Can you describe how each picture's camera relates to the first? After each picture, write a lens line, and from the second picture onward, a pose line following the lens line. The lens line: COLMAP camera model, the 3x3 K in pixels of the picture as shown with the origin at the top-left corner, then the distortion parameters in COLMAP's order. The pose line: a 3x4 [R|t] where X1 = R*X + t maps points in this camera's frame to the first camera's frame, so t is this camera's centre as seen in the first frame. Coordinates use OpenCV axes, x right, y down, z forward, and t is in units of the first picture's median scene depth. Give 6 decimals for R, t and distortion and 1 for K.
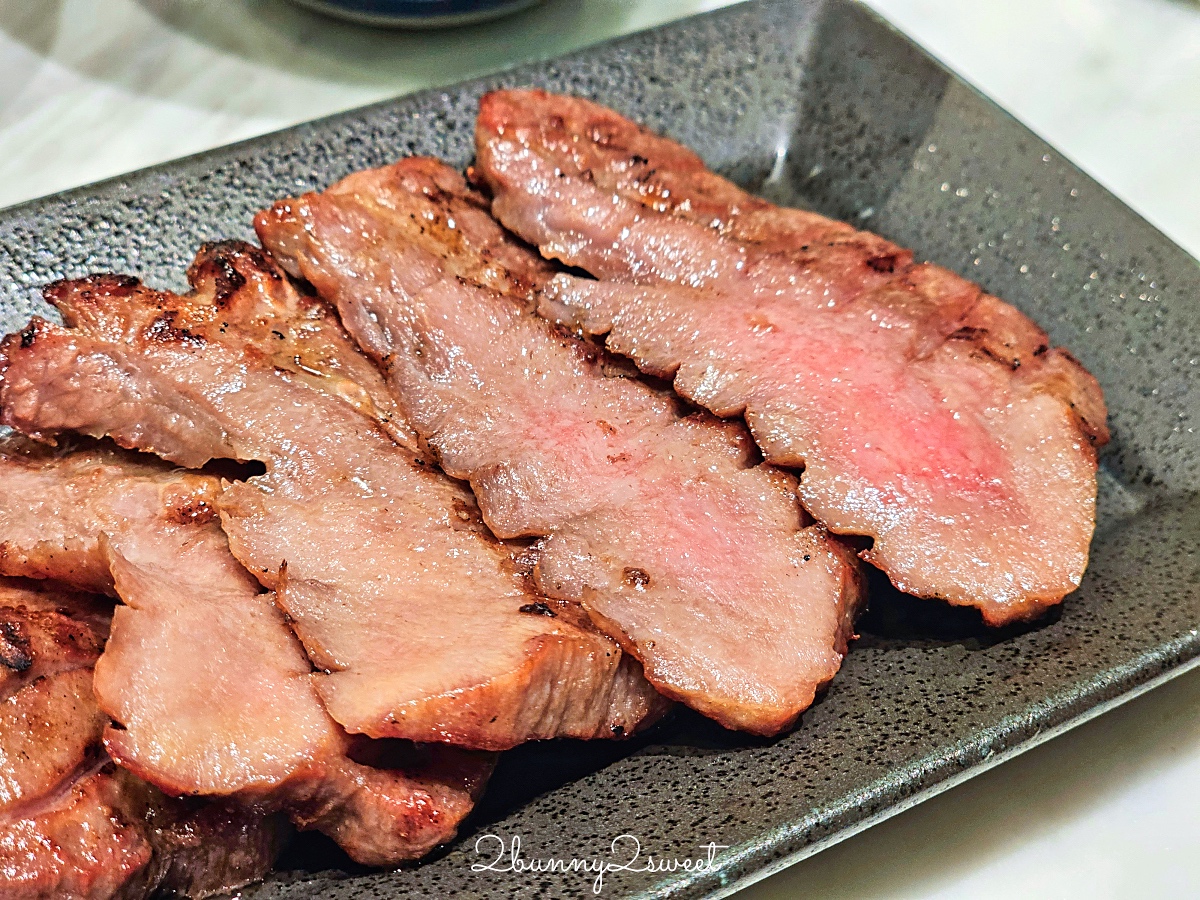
lens RADIAL K [[2459.6, 0, 600.0], [0, 2459.6, 450.0], [0, 0, 1]] dist [-0.082991, 0.262005]
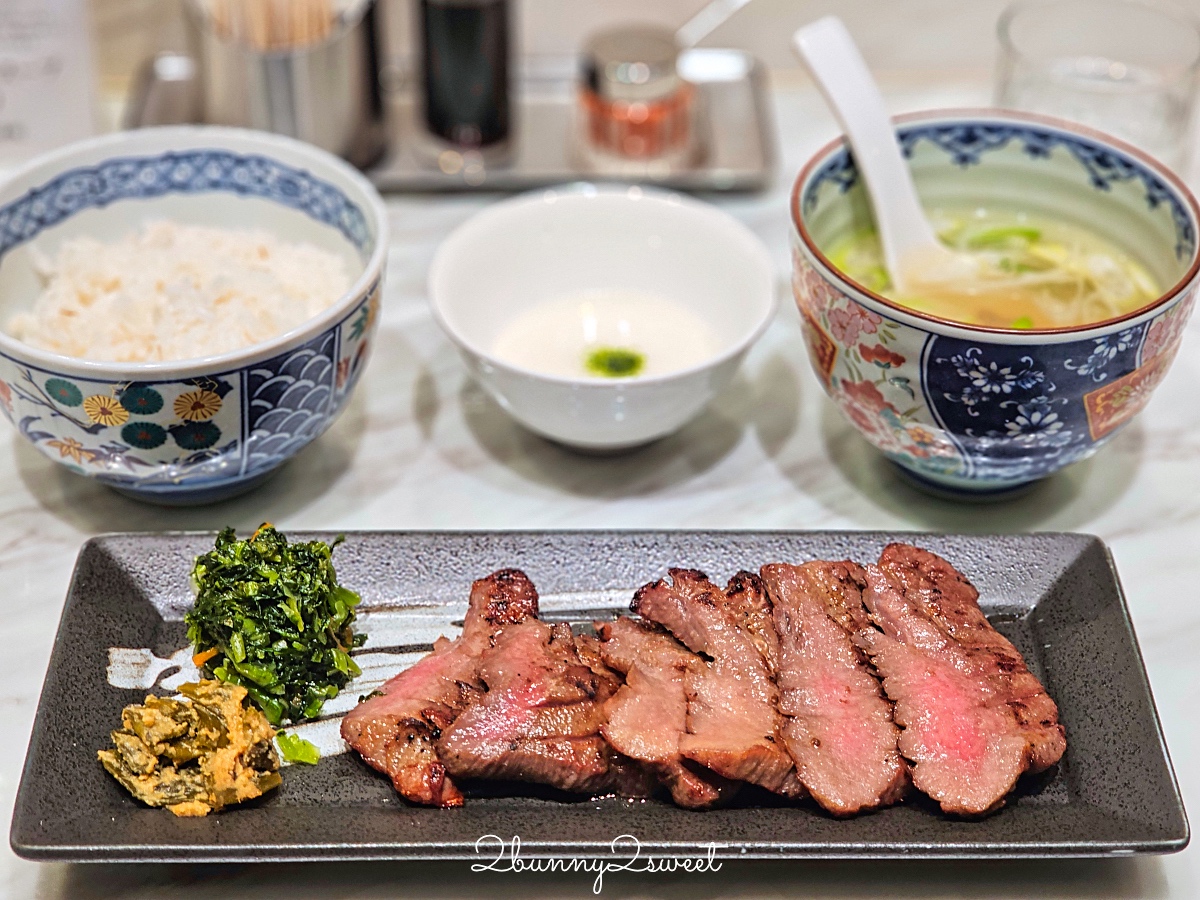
lens RADIAL K [[2459.6, 0, 600.0], [0, 2459.6, 450.0], [0, 0, 1]] dist [-0.082991, 0.262005]
pose [[0.858485, 0.280020, -0.429642, 0.831558], [-0.320273, 0.947053, -0.022707, -0.107844], [0.400535, 0.157096, 0.902714, -1.462013]]
